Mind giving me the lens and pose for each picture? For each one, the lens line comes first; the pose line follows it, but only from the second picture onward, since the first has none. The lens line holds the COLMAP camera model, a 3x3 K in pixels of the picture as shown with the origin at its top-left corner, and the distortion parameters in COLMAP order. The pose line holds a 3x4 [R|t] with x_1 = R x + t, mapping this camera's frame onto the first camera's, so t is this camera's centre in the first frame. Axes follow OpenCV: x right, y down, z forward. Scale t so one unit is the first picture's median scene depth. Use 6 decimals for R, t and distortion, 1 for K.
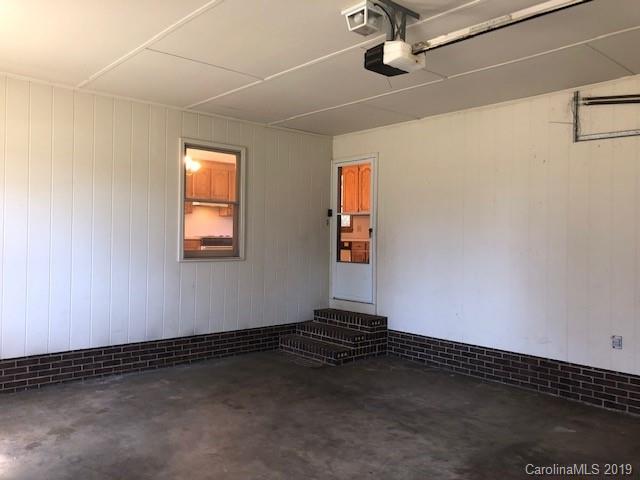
lens RADIAL K [[528.2, 0, 319.2], [0, 528.2, 238.2], [0, 0, 1]] dist [0.039911, 0.009015]
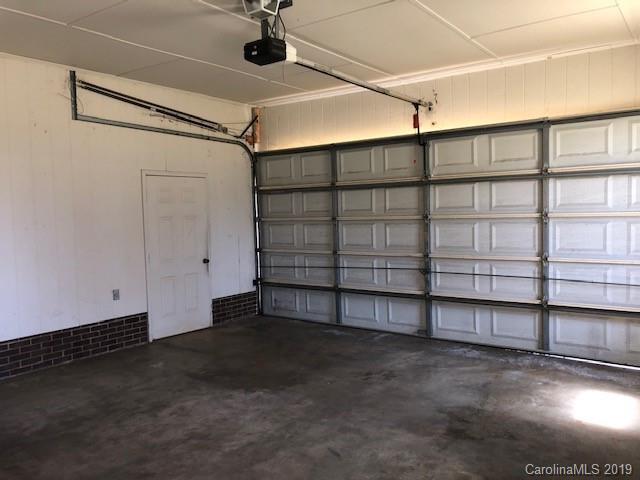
lens RADIAL K [[528.2, 0, 319.2], [0, 528.2, 240.5], [0, 0, 1]] dist [0.039911, 0.009015]
pose [[-0.202569, -0.067256, 0.976956, -0.784693], [0.017895, 0.997218, 0.072362, -0.009413], [-0.979104, 0.032141, -0.200802, 0.865022]]
